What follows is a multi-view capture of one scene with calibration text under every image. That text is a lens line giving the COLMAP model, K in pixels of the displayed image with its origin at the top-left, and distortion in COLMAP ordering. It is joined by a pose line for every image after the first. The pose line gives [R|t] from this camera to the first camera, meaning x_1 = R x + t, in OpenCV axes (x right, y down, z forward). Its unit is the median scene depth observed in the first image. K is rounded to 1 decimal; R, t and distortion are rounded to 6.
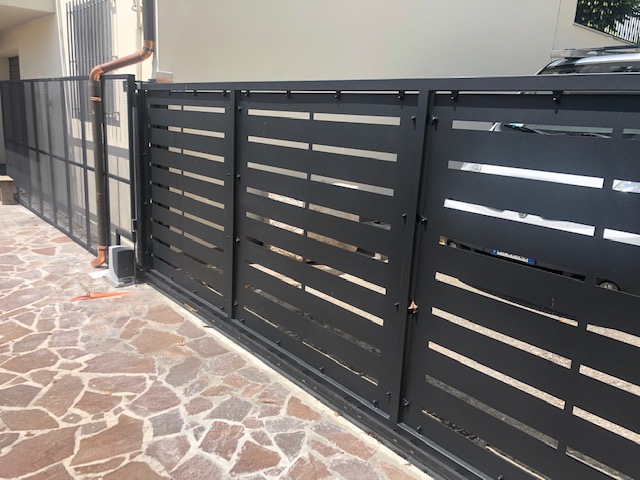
lens RADIAL K [[522.3, 0, 320.0], [0, 522.3, 240.0], [0, 0, 1]] dist [-0.000511, 0.047276]
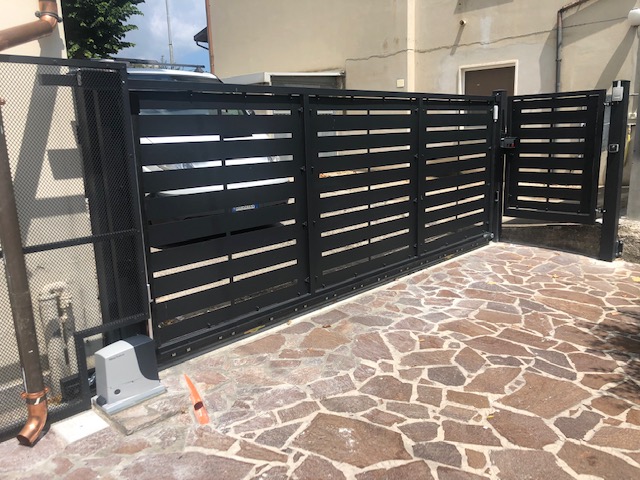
lens RADIAL K [[501.7, 0, 320.0], [0, 501.7, 240.0], [0, 0, 1]] dist [0.022767, -0.009580]
pose [[-0.096242, -0.252998, 0.962668, -1.081905], [0.269784, 0.924324, 0.269893, -0.225572], [-0.958099, 0.285687, -0.020704, 0.873853]]
